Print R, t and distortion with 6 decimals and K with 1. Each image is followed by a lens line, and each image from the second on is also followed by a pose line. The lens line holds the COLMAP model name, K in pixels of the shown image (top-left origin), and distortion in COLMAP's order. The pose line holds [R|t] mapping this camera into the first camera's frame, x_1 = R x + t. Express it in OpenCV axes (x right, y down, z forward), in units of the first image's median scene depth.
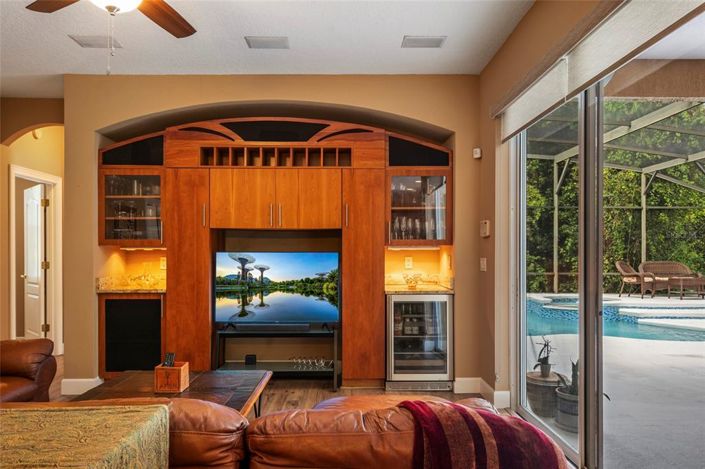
lens RADIAL K [[532.4, 0, 350.9], [0, 532.4, 250.3], [0, 0, 1]] dist [0.003466, -0.002971]
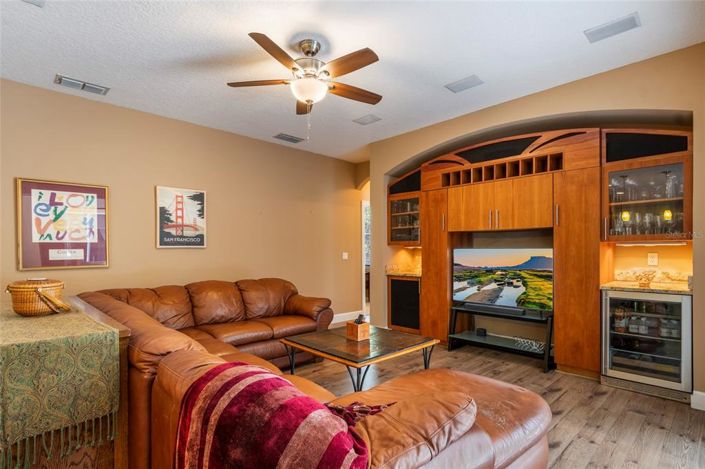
lens RADIAL K [[363.5, 0, 341.9], [0, 363.5, 251.7], [0, 0, 1]] dist [0.002139, -0.003349]
pose [[0.669799, -0.000503, -0.742543, 0.248805], [0.004504, 0.999984, 0.003386, 0.005671], [0.742529, -0.005612, 0.669790, 0.165737]]
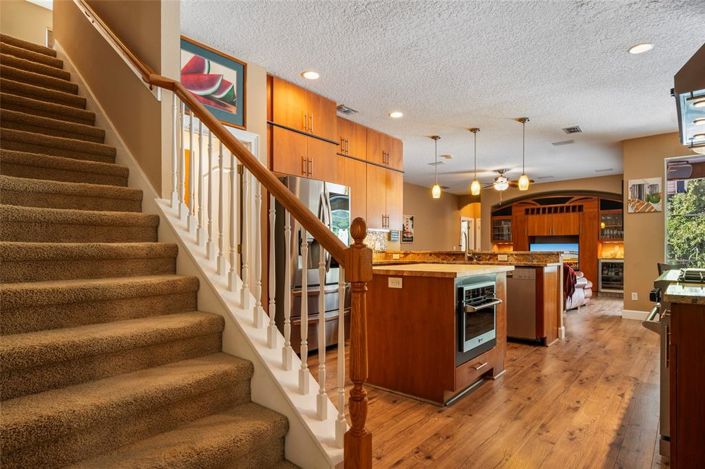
lens RADIAL K [[382.5, 0, 343.9], [0, 382.5, 252.4], [0, 0, 1]] dist [-0.004095, -0.001242]
pose [[0.725317, 0.002818, -0.688409, 0.453572], [0.001331, 0.999984, 0.005496, 0.036337], [0.688414, -0.004902, 0.725302, -1.240089]]
